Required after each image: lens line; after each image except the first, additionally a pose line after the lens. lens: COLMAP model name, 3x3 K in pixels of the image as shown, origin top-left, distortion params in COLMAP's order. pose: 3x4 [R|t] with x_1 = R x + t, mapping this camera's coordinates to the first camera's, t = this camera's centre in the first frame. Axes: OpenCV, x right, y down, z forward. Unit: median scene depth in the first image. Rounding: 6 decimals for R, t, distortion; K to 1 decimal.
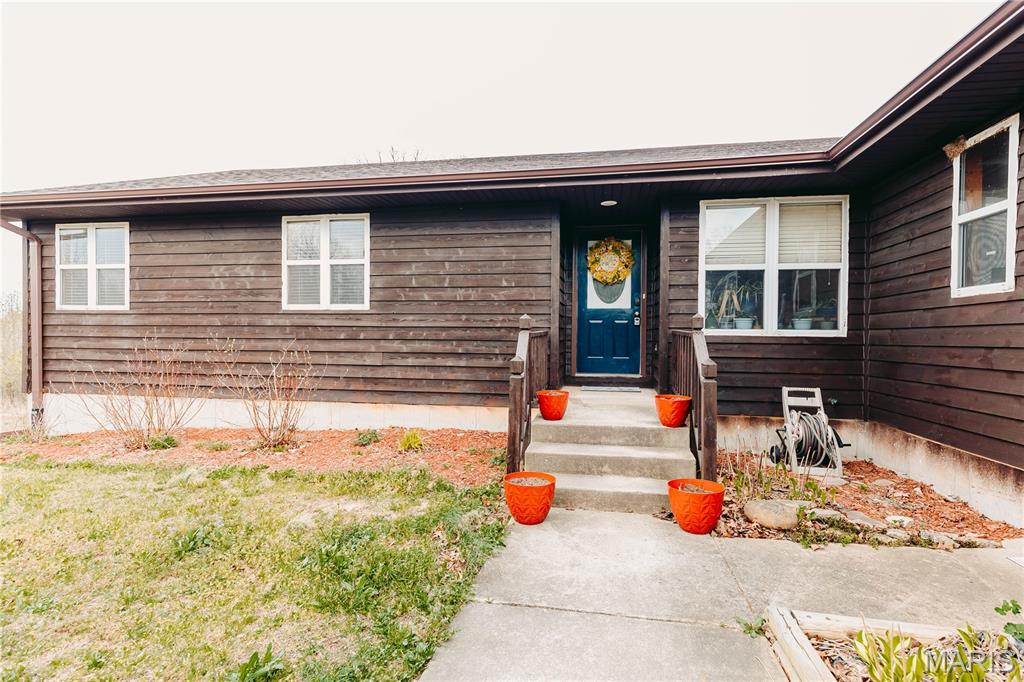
lens RADIAL K [[476.7, 0, 531.1], [0, 476.7, 340.0], [0, 0, 1]] dist [0.002503, 0.000038]
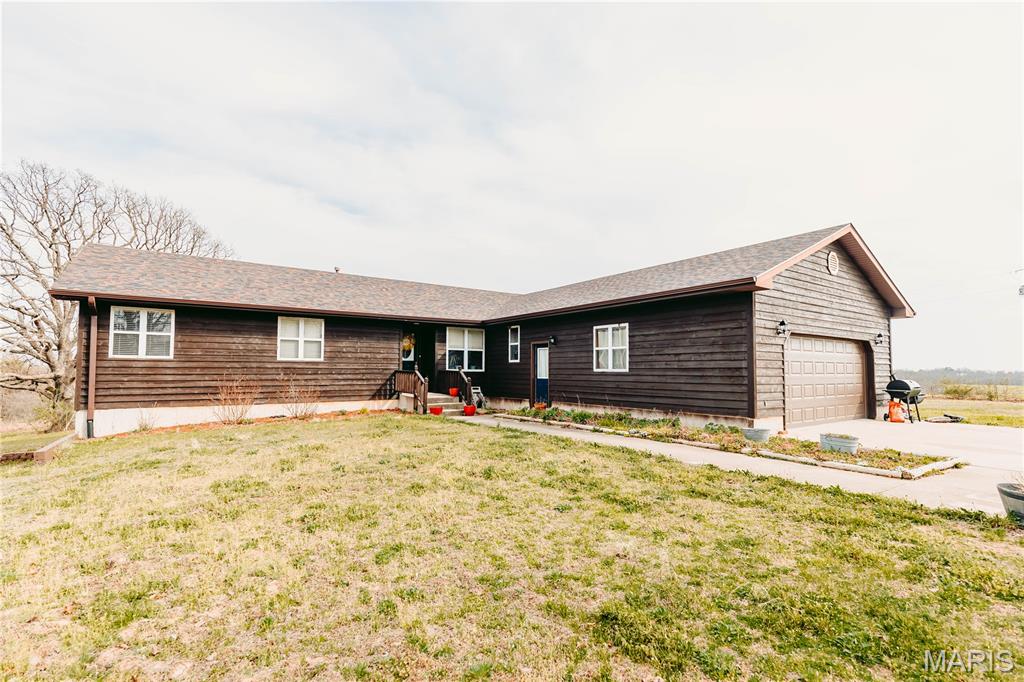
lens RADIAL K [[470.5, 0, 507.4], [0, 470.5, 342.8], [0, 0, 1]] dist [0.011283, -0.000173]
pose [[0.718152, 0.037637, 0.694868, -1.452592], [0.008289, 0.998003, -0.062622, -0.001067], [-0.695837, 0.050732, 0.716406, -1.418372]]
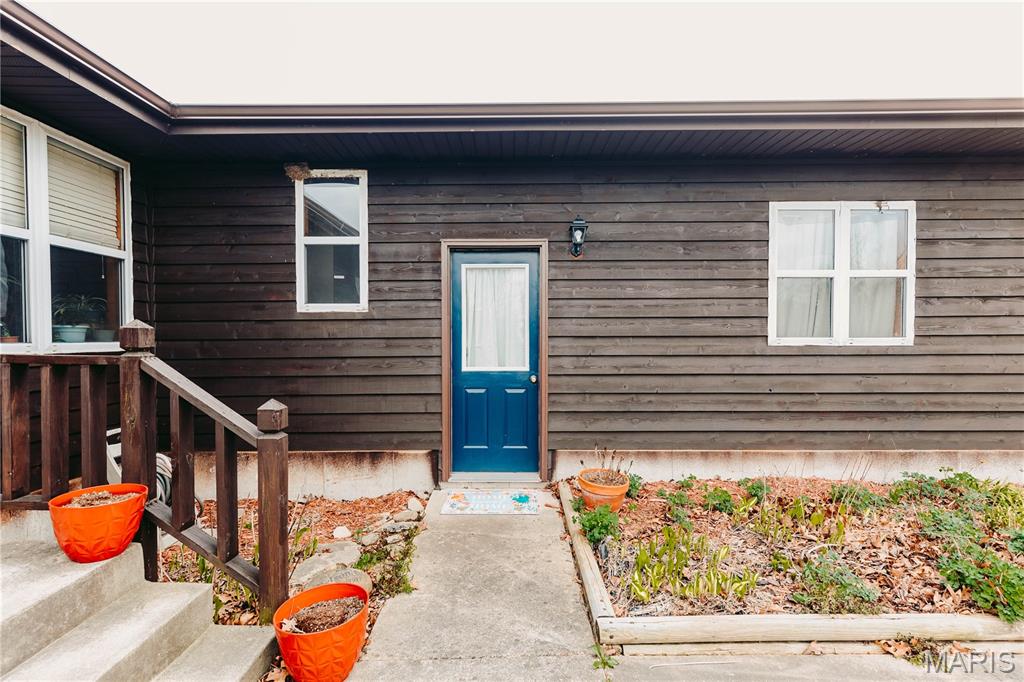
lens RADIAL K [[478.4, 0, 512.0], [0, 478.4, 341.0], [0, 0, 1]] dist [0.000315, -0.000576]
pose [[-0.158104, -0.020901, 0.987201, -0.177472], [0.012363, 0.999656, 0.023145, -0.030508], [-0.987345, 0.015864, -0.157791, 0.502231]]
